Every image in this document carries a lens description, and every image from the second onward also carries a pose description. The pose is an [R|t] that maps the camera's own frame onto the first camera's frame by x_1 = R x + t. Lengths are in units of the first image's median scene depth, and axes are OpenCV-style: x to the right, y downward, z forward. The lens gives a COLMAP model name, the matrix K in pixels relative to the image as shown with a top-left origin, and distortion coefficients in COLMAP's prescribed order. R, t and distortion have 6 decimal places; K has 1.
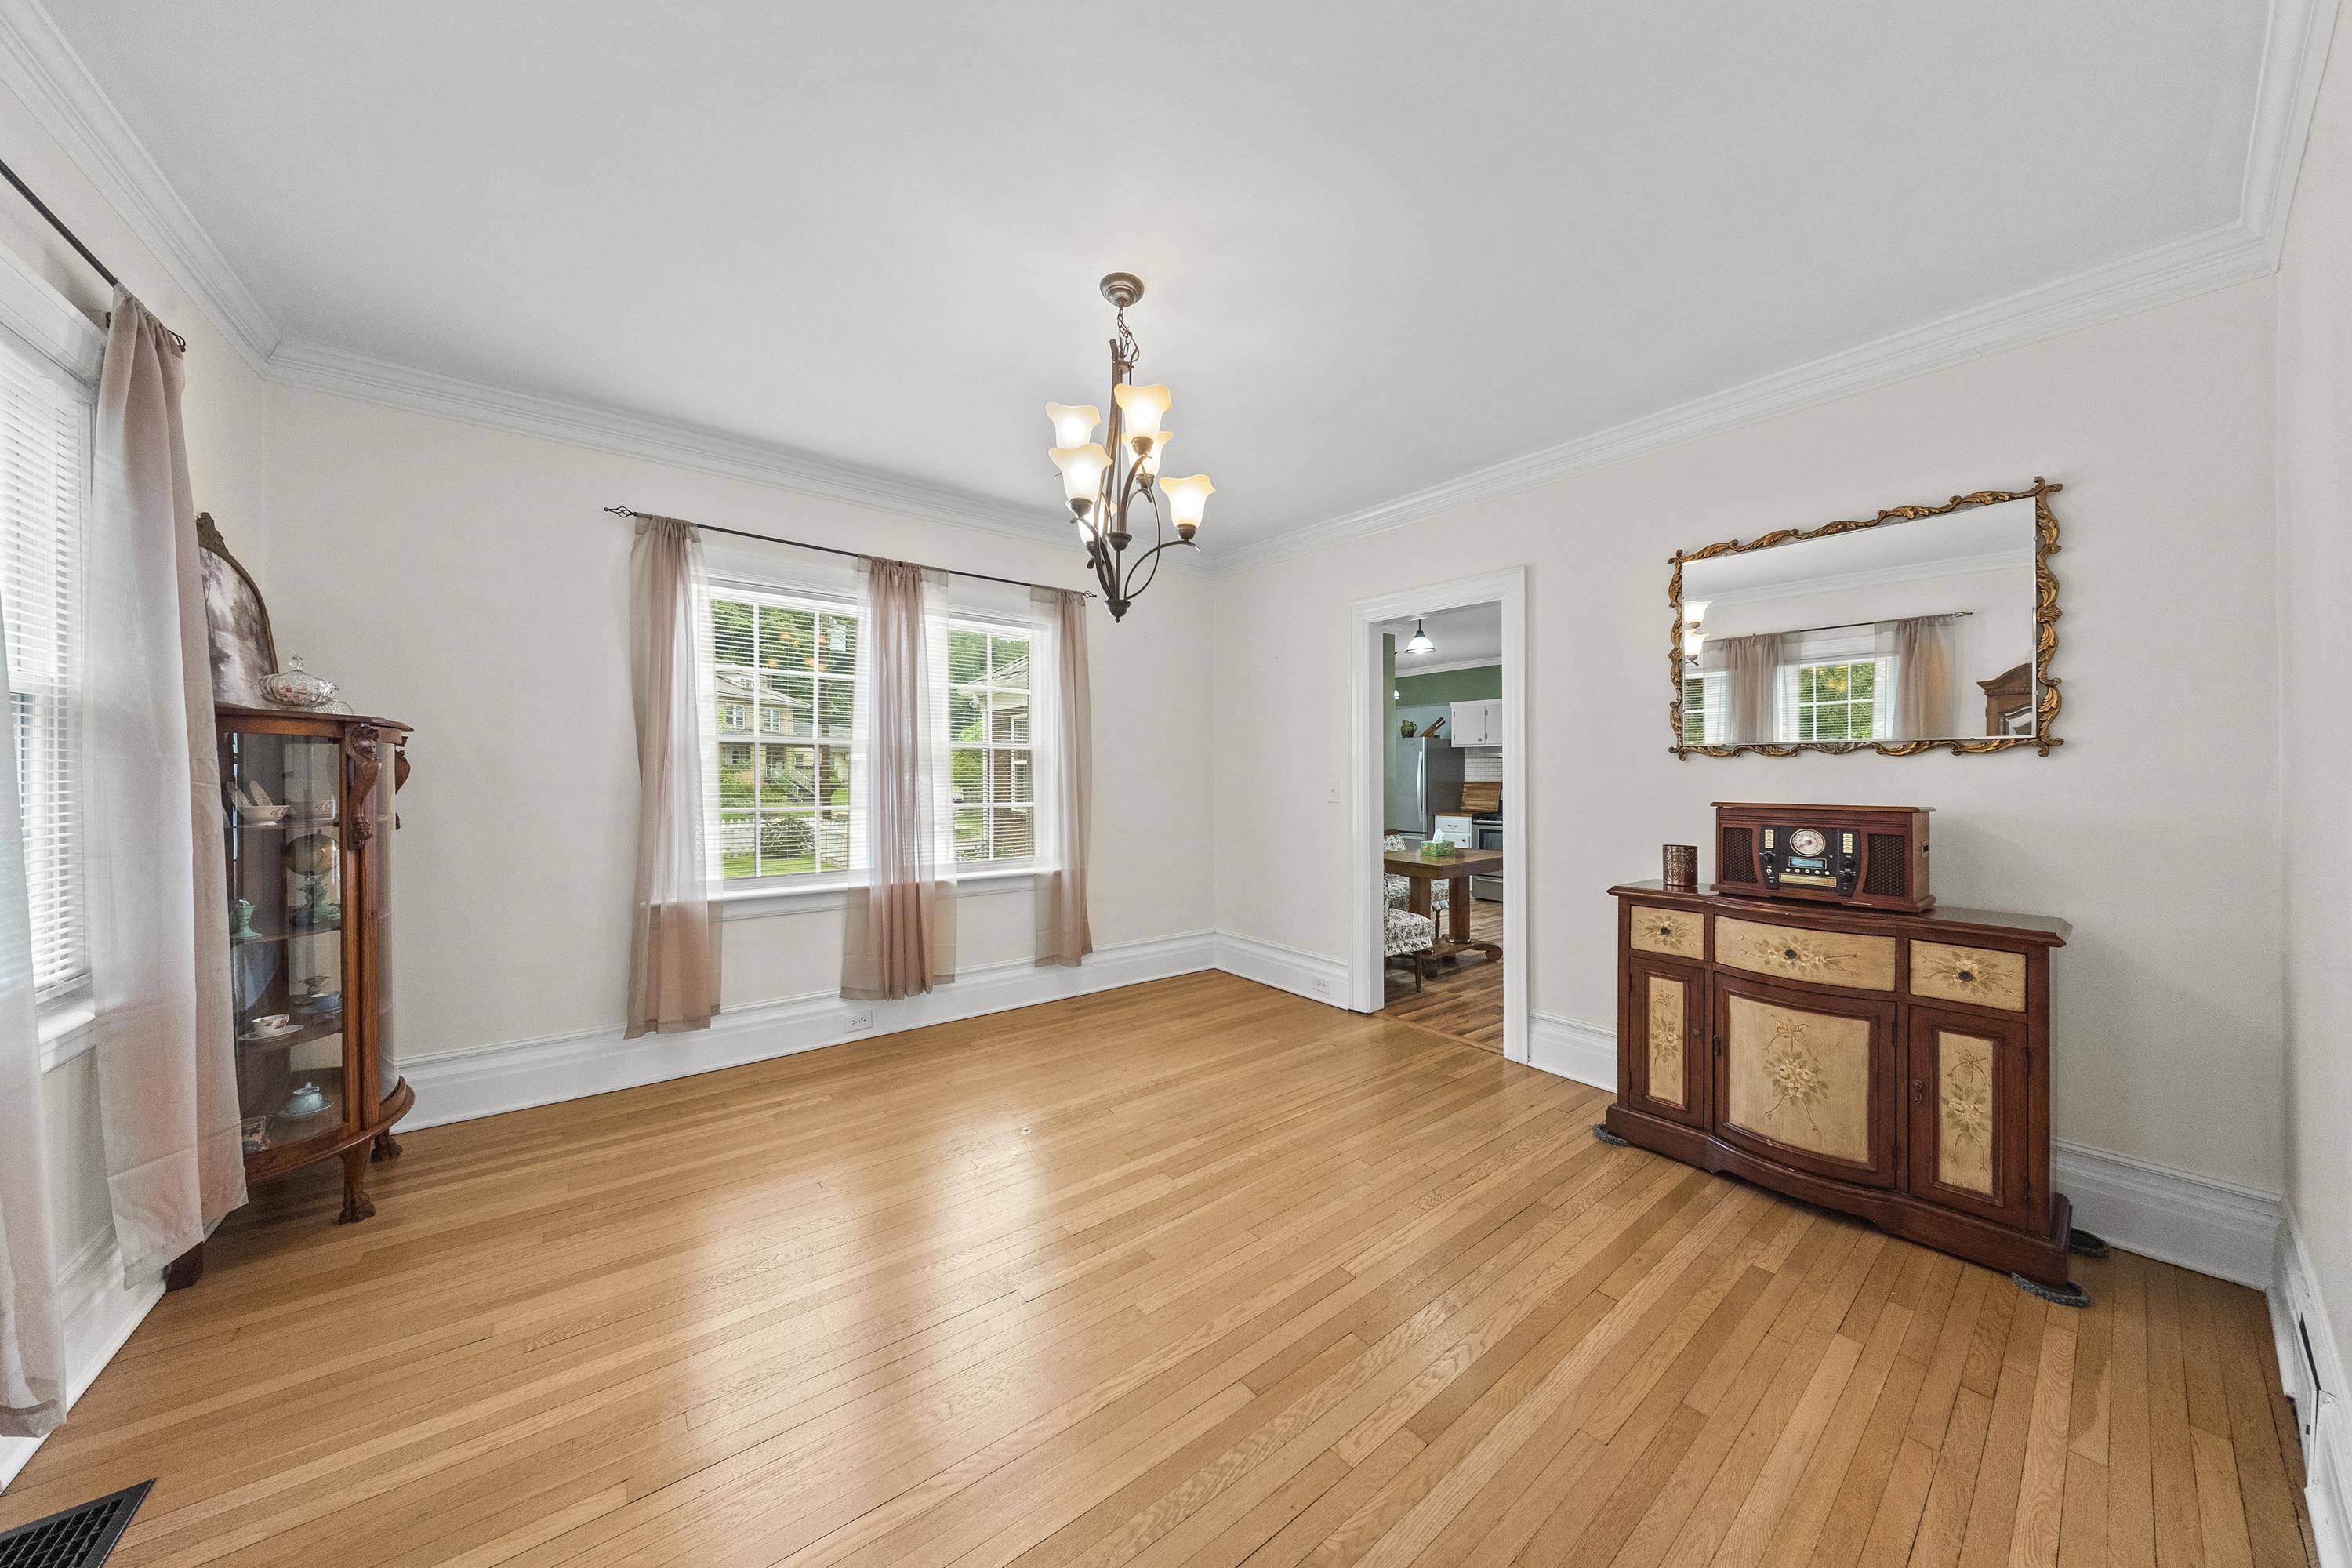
lens RADIAL K [[758.8, 0, 1176.0], [0, 758.8, 784.0], [0, 0, 1]] dist [0.015384, -0.000027]
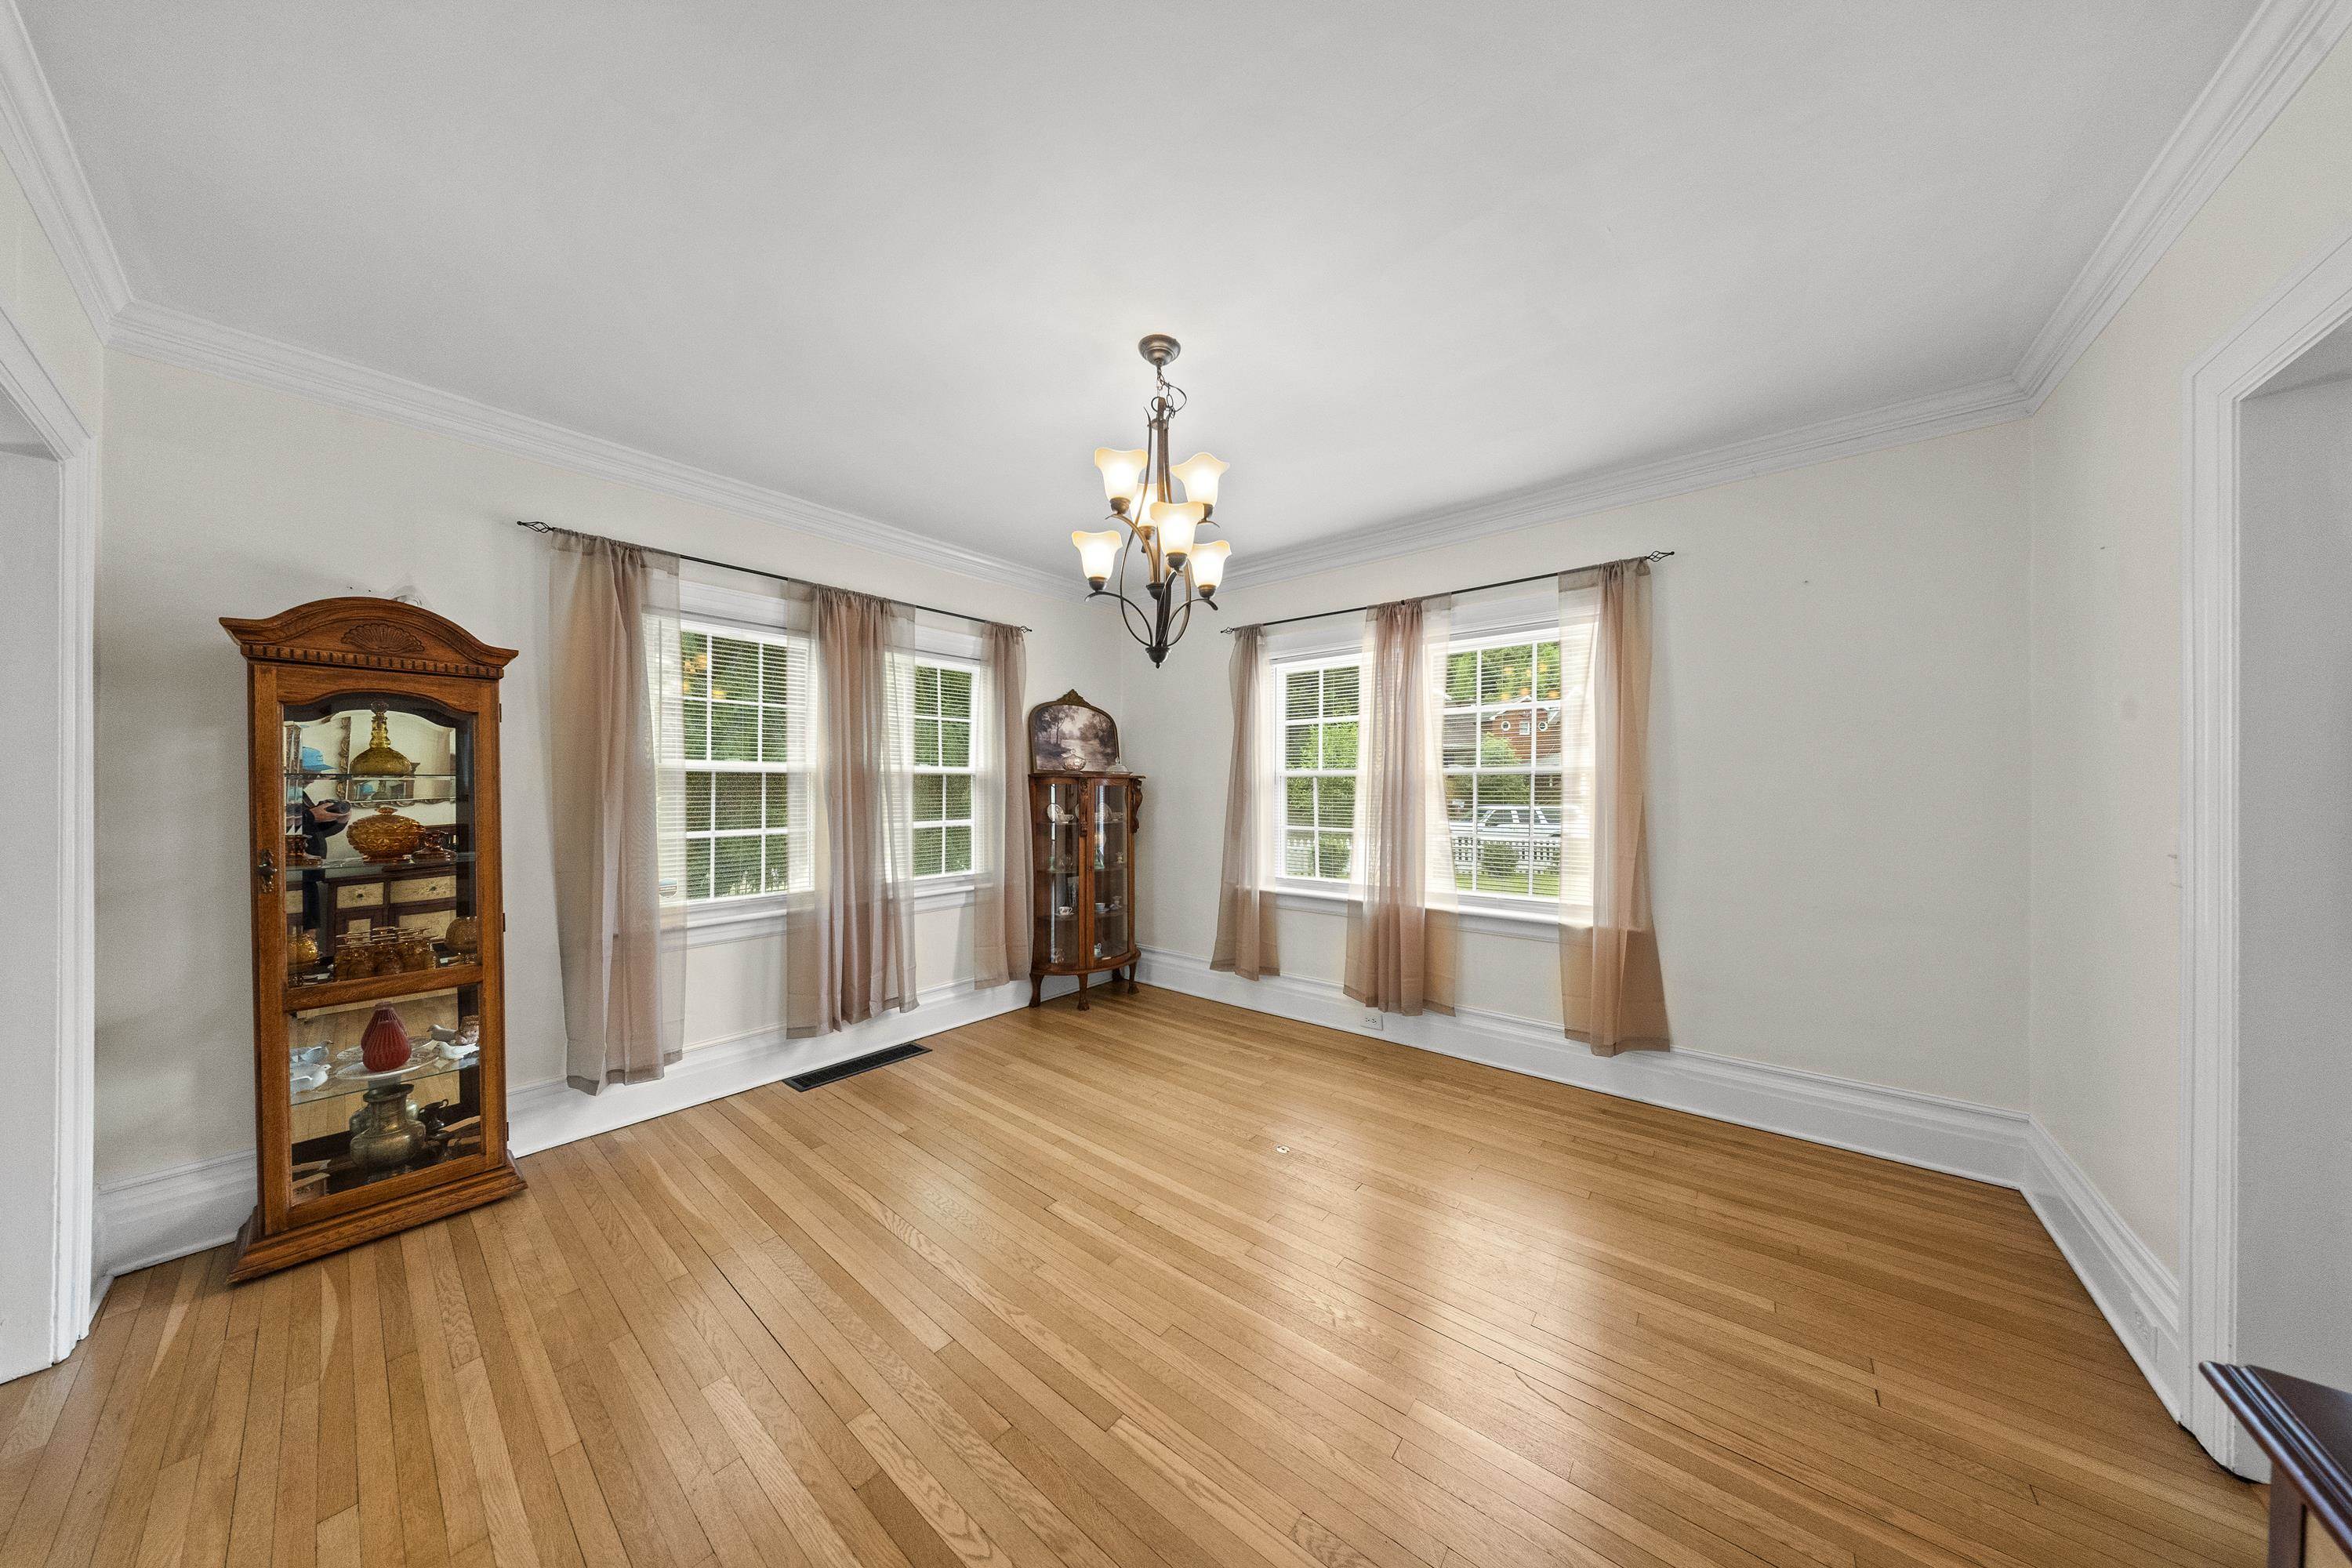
lens RADIAL K [[692.4, 0, 1152.5], [0, 692.4, 785.6], [0, 0, 1]] dist [-0.000691, -0.000054]
pose [[0.217752, -0.011827, -0.975933, 0.523942], [-0.011356, 0.999828, -0.014651, -0.016730], [0.975938, 0.014272, 0.217580, 0.472883]]
